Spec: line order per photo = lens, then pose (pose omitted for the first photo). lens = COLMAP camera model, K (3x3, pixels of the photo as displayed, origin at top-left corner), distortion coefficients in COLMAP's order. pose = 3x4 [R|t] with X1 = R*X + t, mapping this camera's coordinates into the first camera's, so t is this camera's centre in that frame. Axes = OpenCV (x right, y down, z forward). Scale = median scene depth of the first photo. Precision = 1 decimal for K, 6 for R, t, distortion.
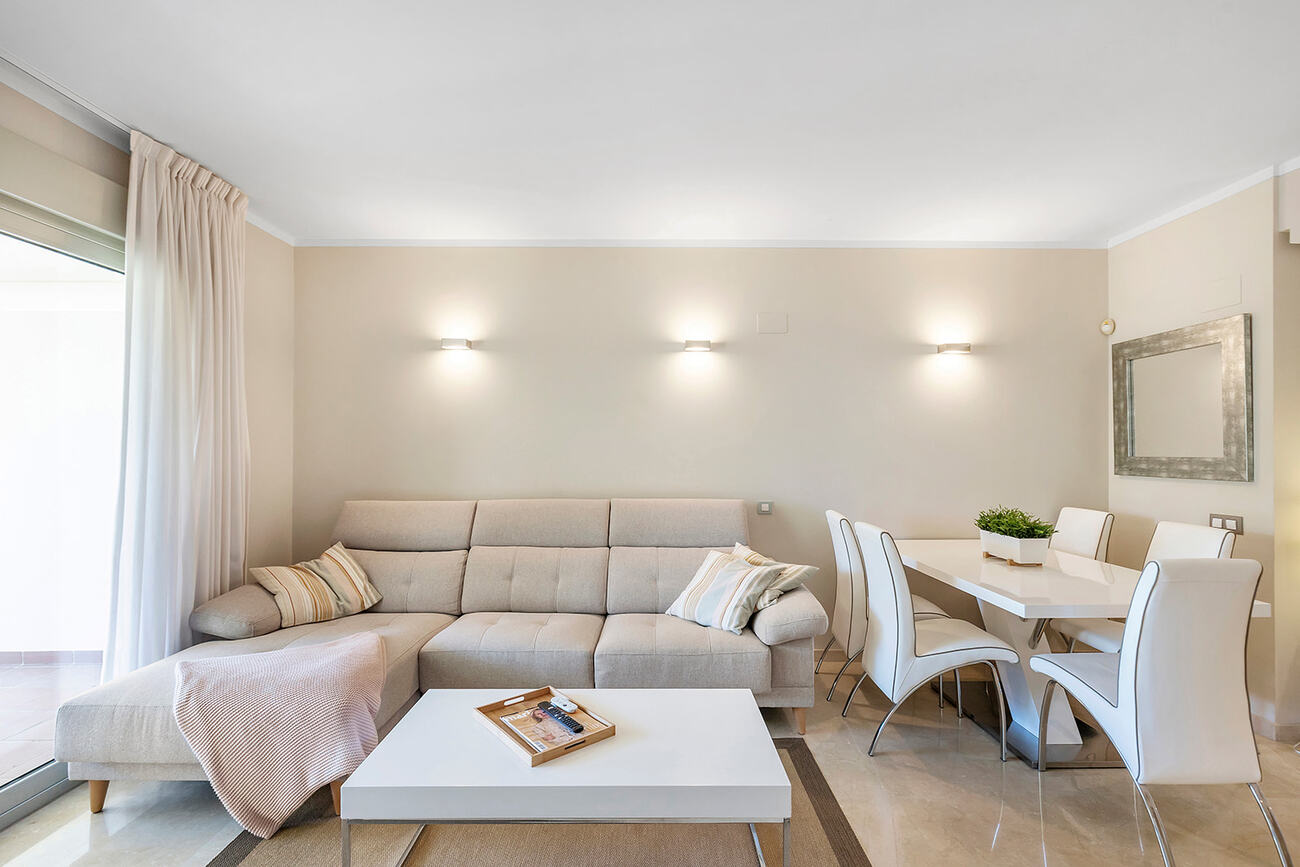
lens RADIAL K [[558.4, 0, 624.8], [0, 558.4, 437.8], [0, 0, 1]] dist [0.001490, 0.000537]
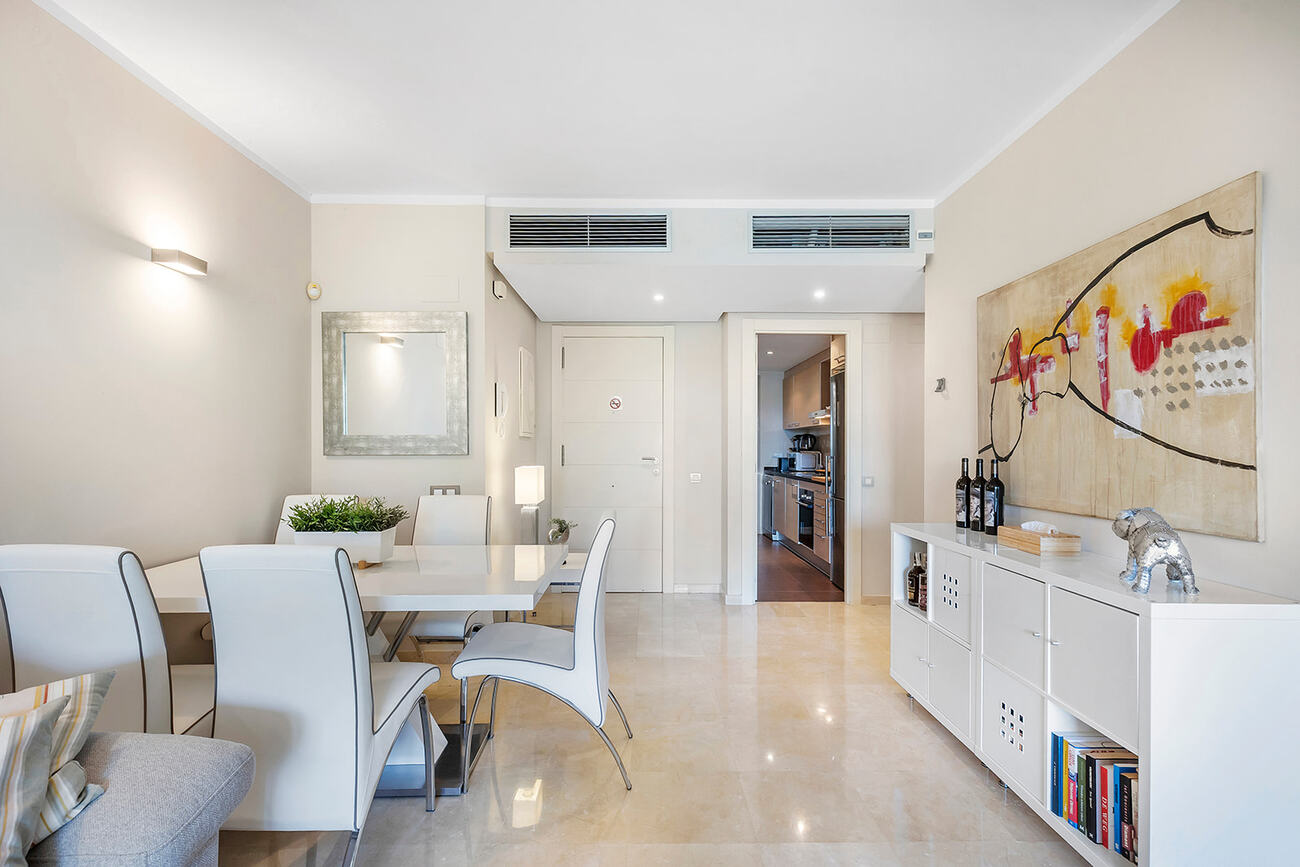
lens RADIAL K [[596.0, 0, 655.5], [0, 596.0, 448.4], [0, 0, 1]] dist [0.004248, -0.001366]
pose [[-0.029667, -0.002754, 0.999556, -0.116821], [-0.027420, 0.999622, 0.001940, 0.039646], [-0.999184, -0.027350, -0.029731, 0.506334]]
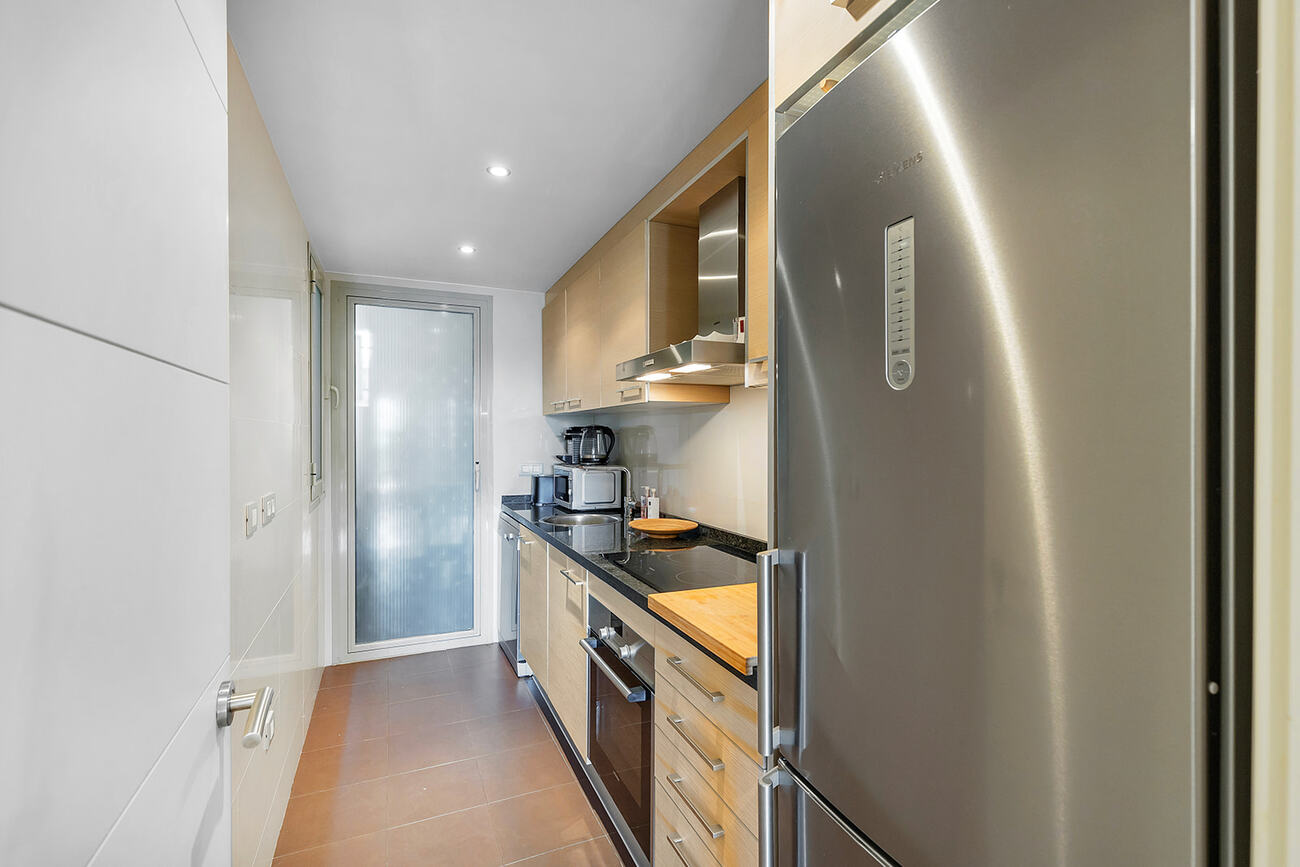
lens RADIAL K [[596.0, 0, 645.6], [0, 596.0, 433.6], [0, 0, 1]] dist [0.004248, -0.001366]
pose [[-0.399007, 0.000633, 0.916948, 1.189361], [-0.026159, 0.999585, -0.012073, -0.002826], [-0.916575, -0.028804, -0.398824, 0.186584]]
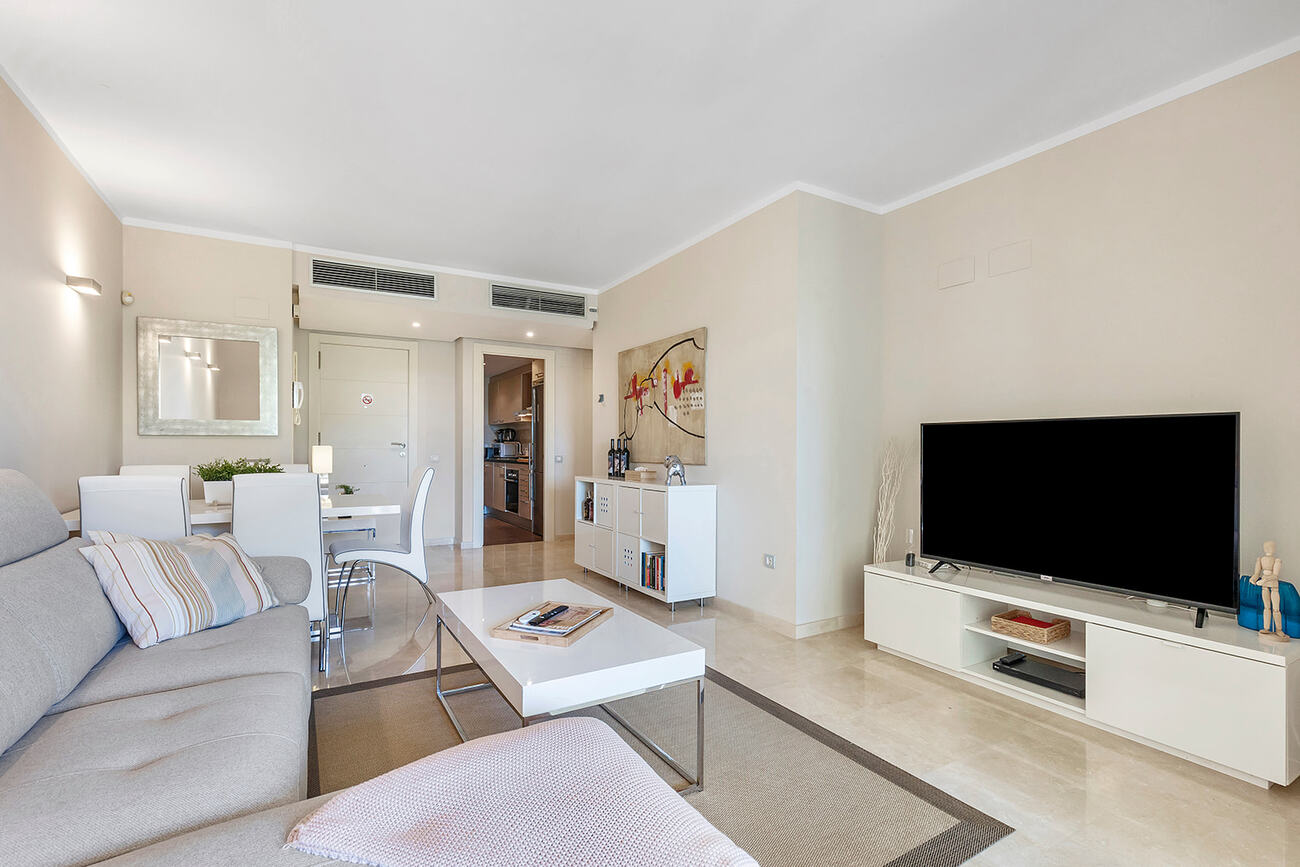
lens RADIAL K [[596.0, 0, 642.4], [0, 596.0, 454.0], [0, 0, 1]] dist [0.004248, -0.001366]
pose [[-0.507793, -0.013084, 0.861380, -0.670337], [-0.026216, 0.999656, -0.000271, 0.081015], [-0.861080, -0.022719, -0.507961, 0.767578]]
